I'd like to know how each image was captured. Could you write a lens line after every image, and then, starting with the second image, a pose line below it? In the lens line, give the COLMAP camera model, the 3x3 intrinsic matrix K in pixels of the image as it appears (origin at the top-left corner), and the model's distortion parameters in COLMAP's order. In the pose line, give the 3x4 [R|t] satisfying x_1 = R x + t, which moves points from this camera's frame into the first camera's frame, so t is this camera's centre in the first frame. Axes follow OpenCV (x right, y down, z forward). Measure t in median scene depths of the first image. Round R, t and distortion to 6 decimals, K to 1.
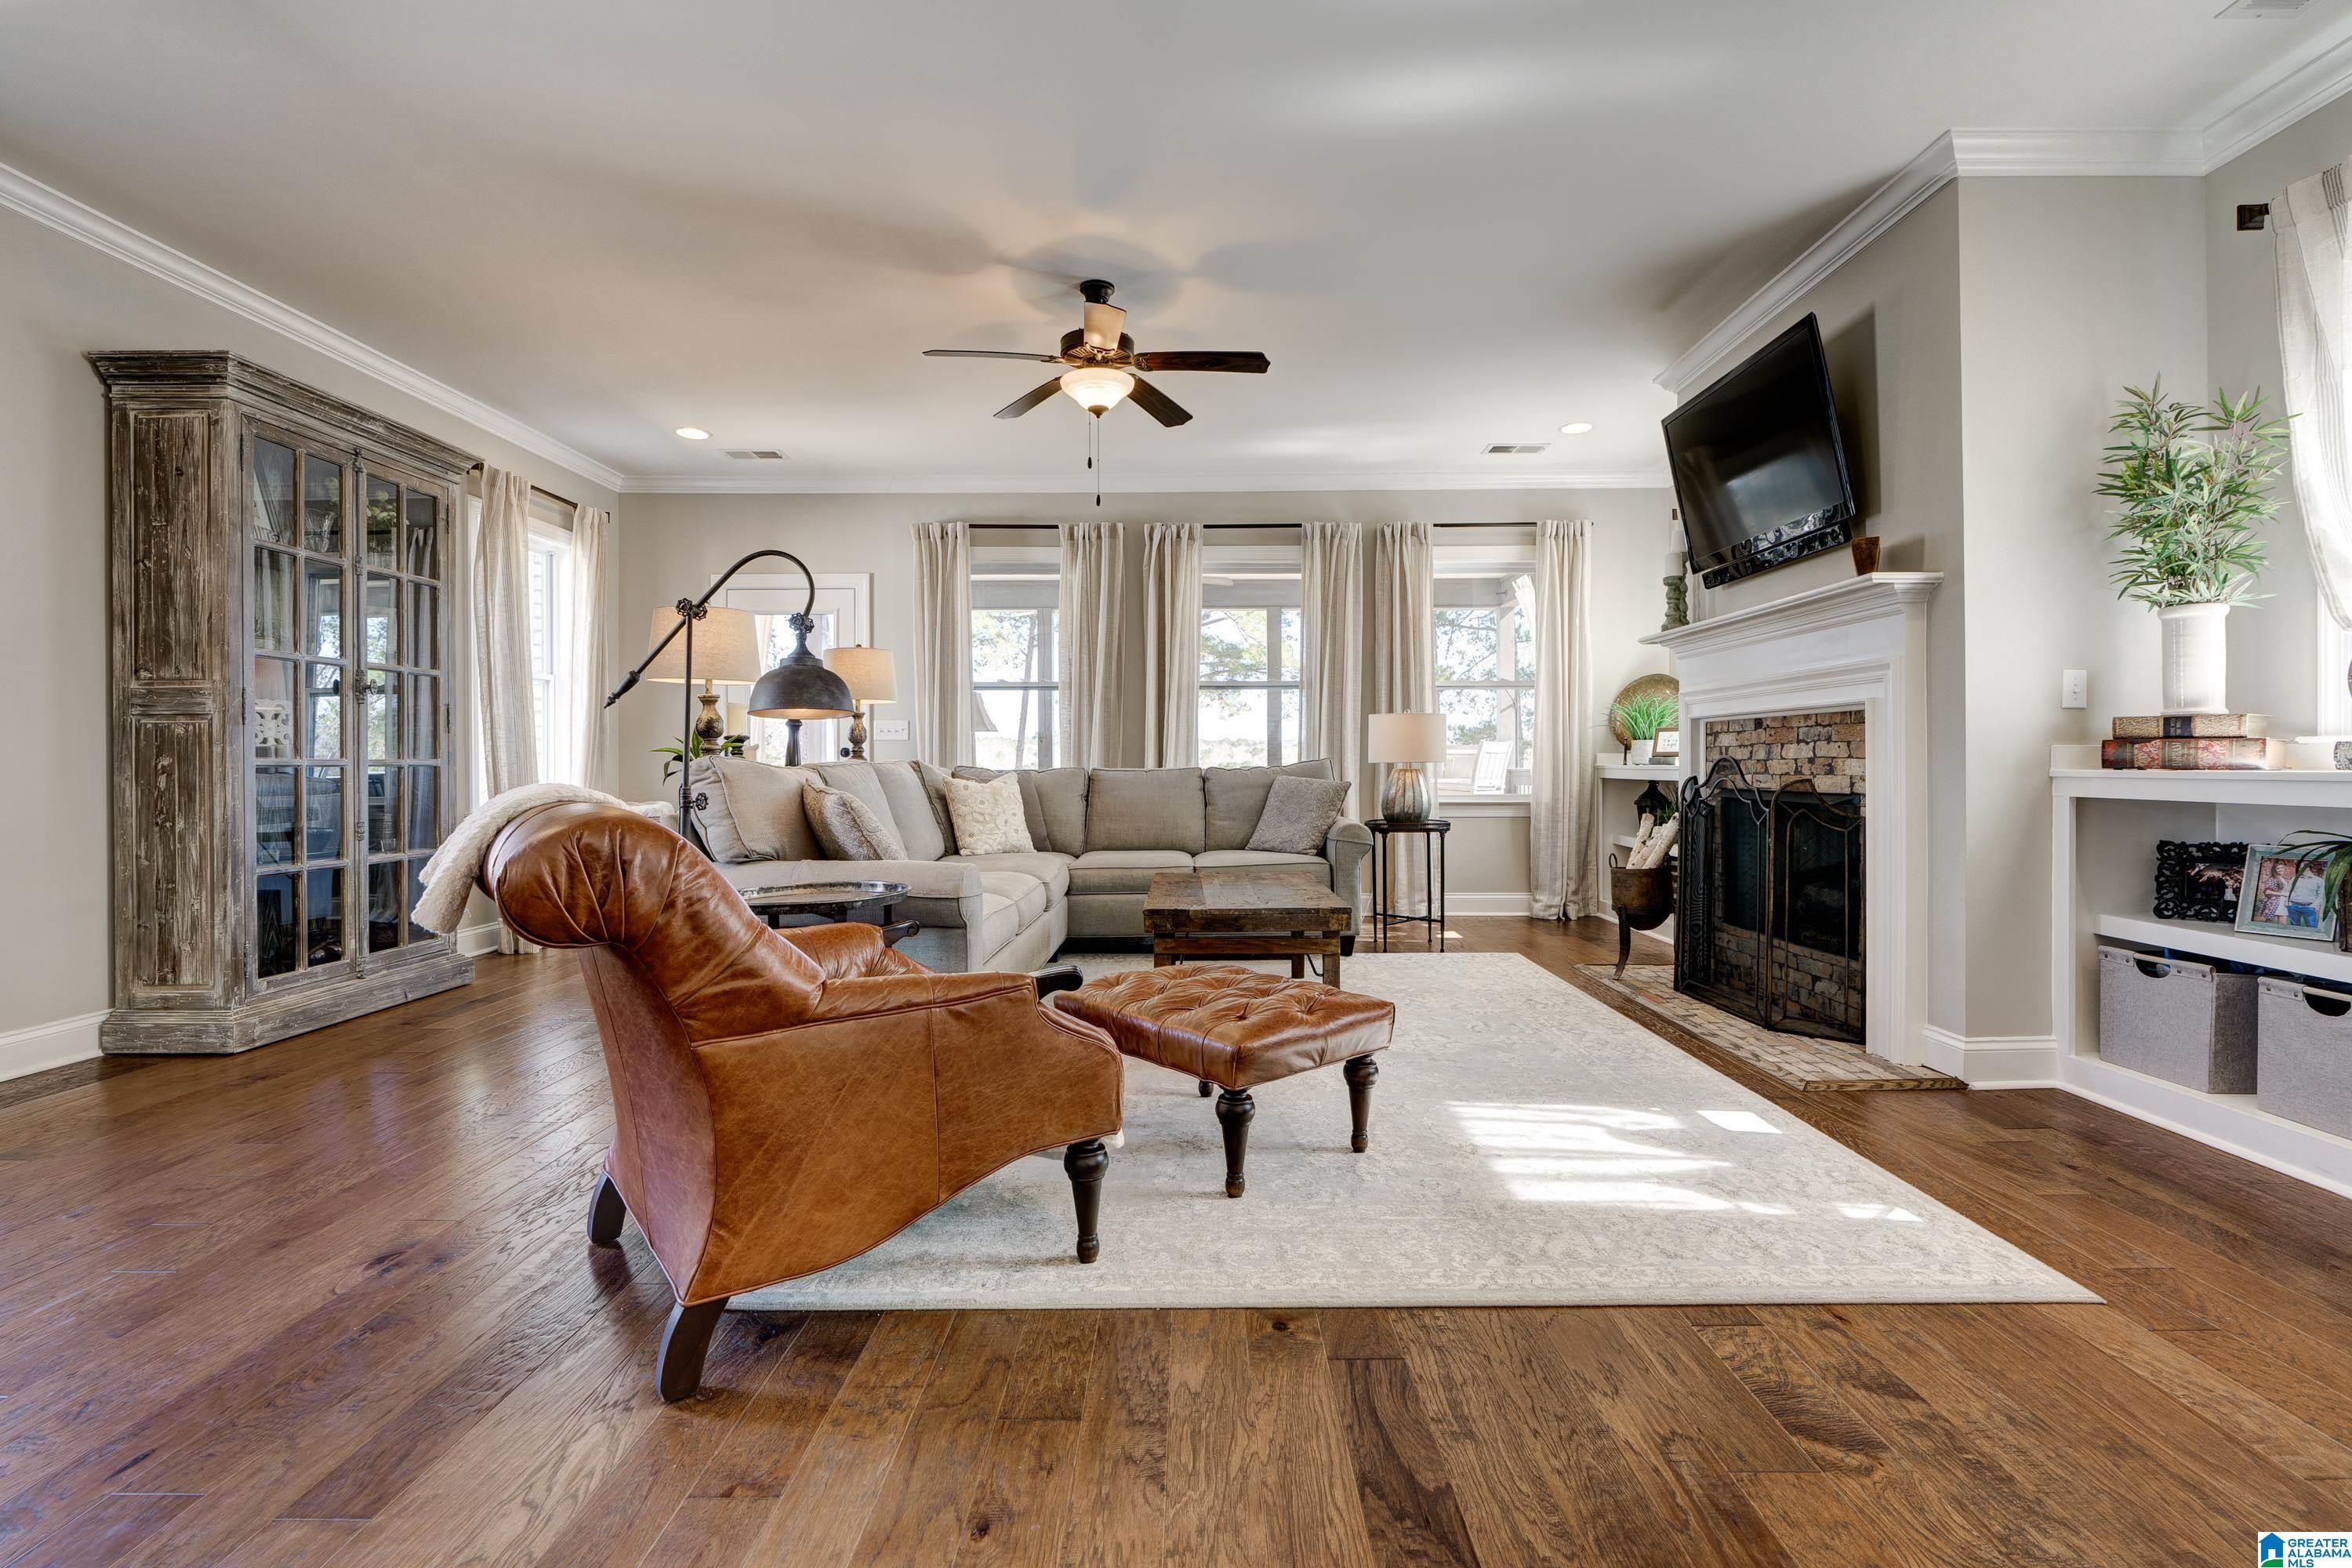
lens RADIAL K [[1074.1, 0, 1176.0], [0, 1074.1, 784.0], [0, 0, 1]] dist [-0.000064, 0.000194]
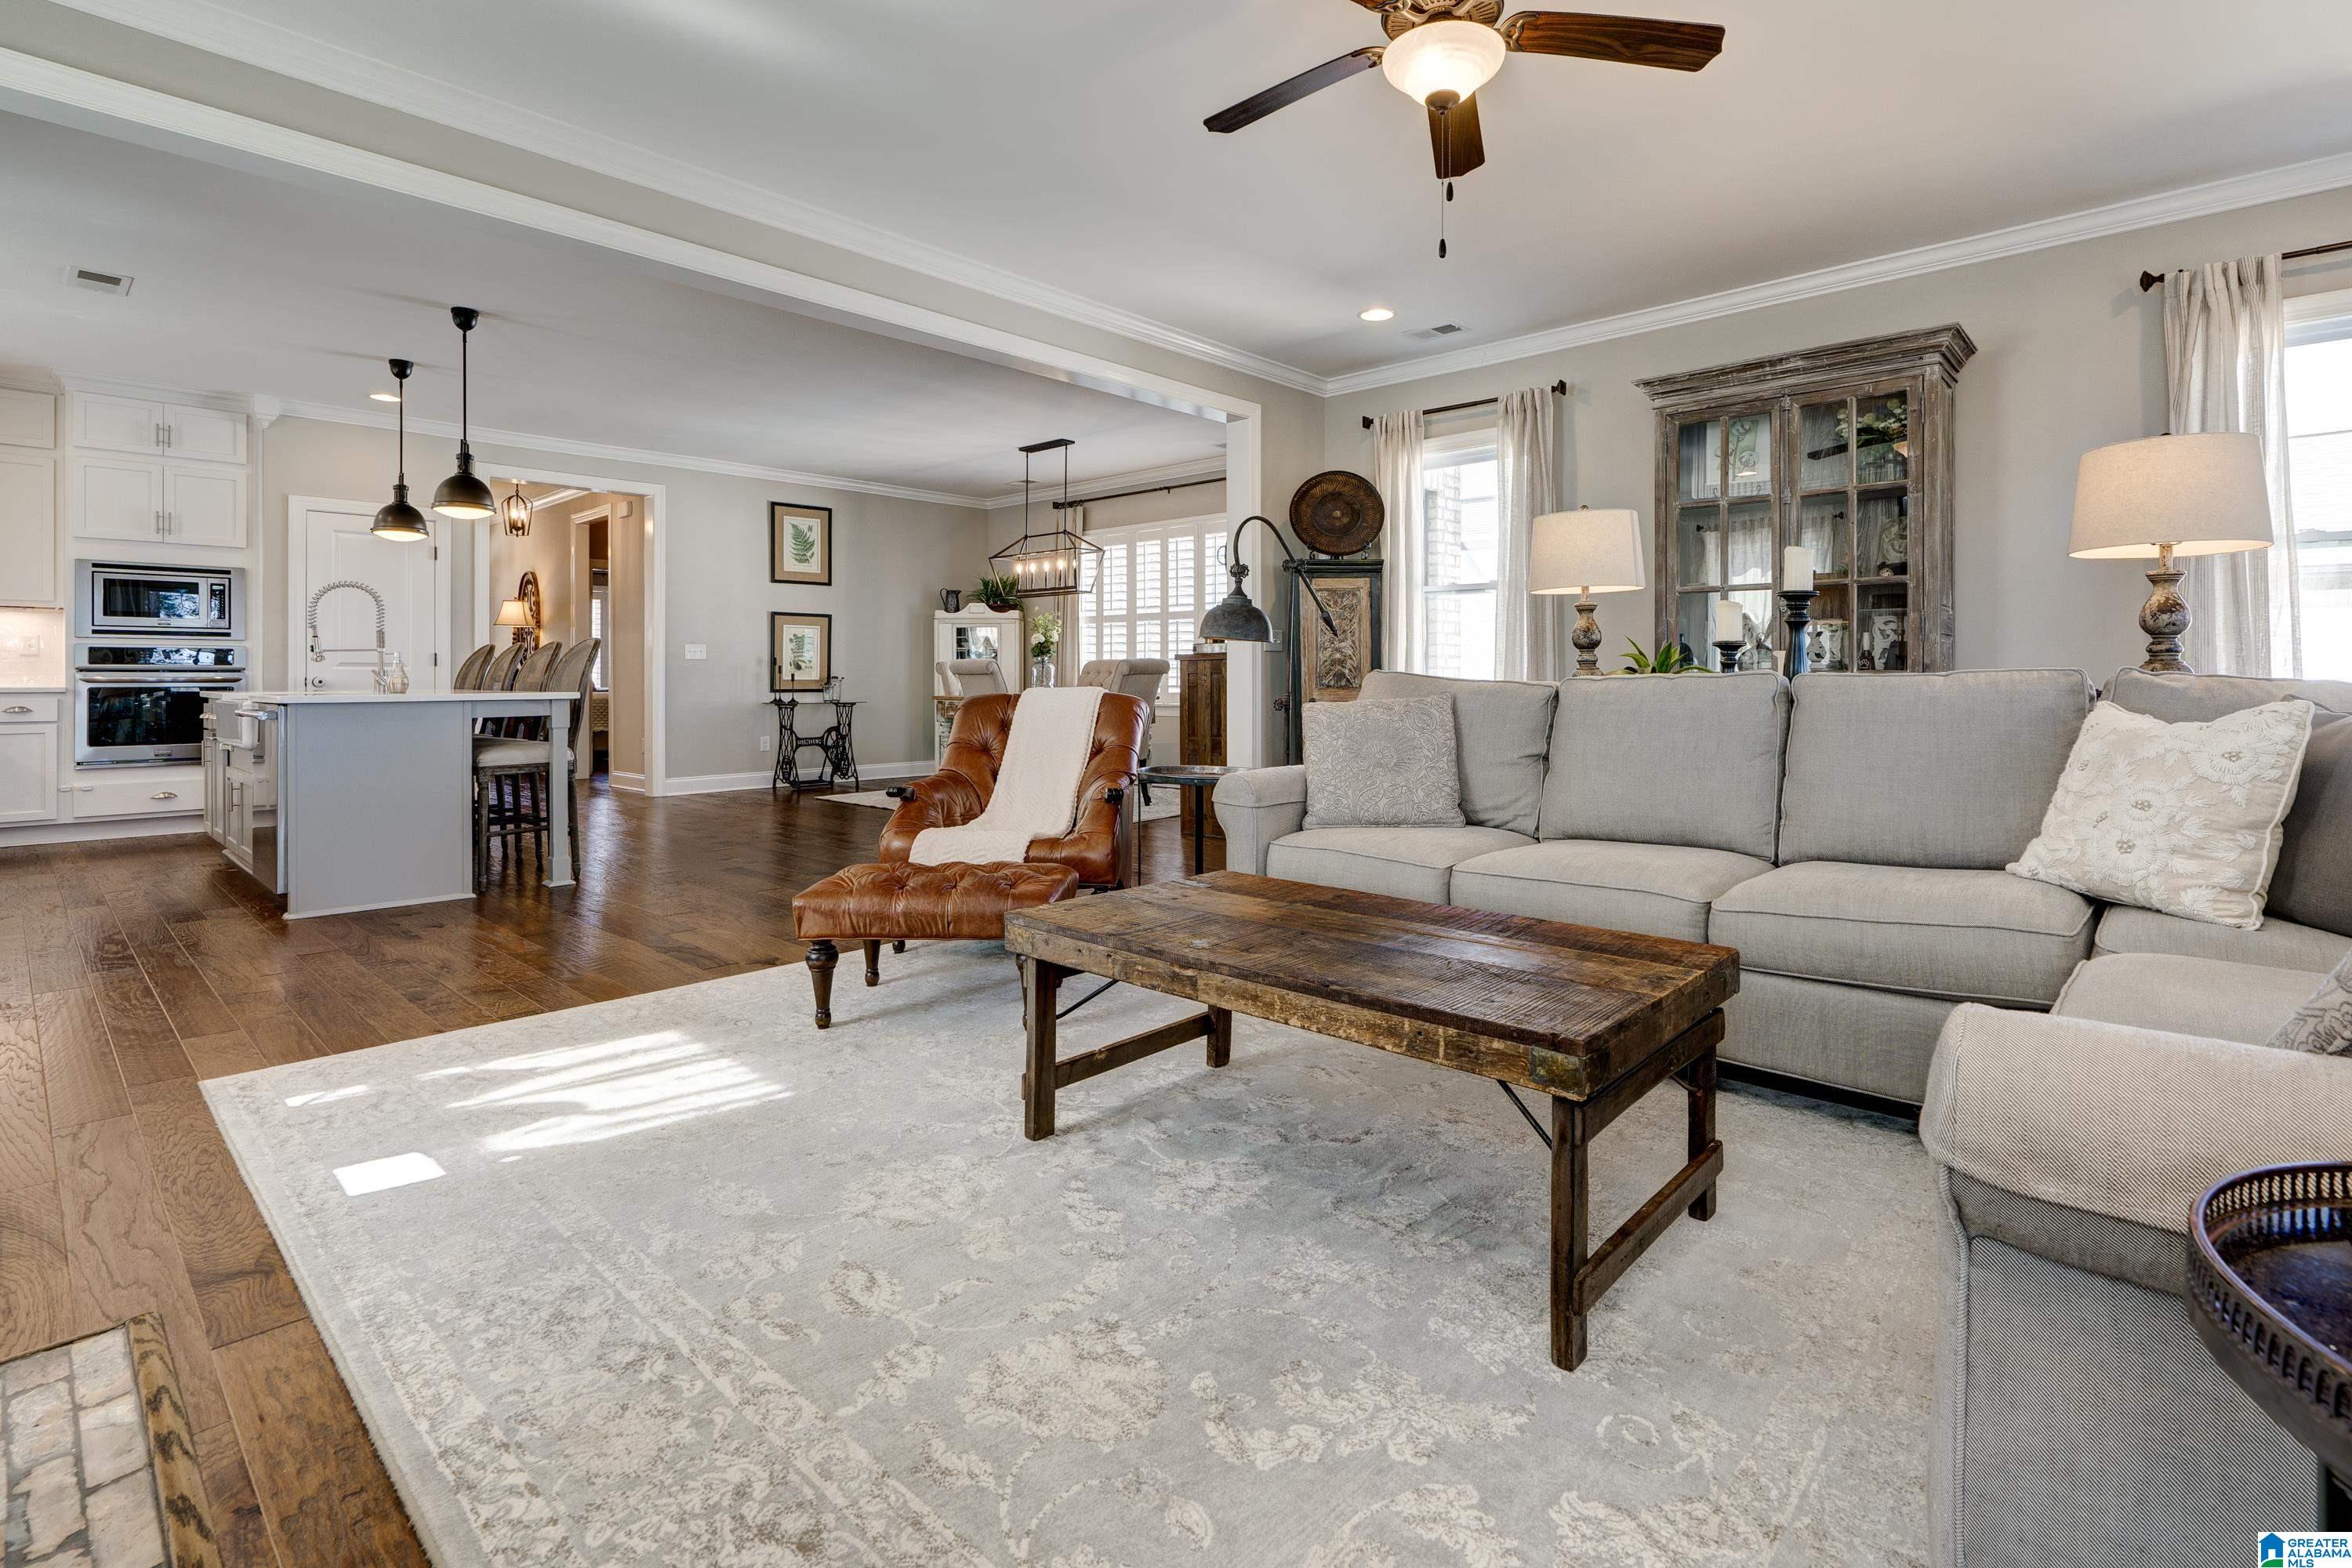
lens RADIAL K [[1083.7, 0, 1163.7], [0, 1083.7, 671.1], [0, 0, 1]] dist [0.001408, 0.001362]
pose [[-0.688182, 0.000209, -0.725538, 0.686237], [-0.014000, 0.999810, 0.013567, -0.042421], [0.725403, 0.019494, -0.688048, 1.853411]]
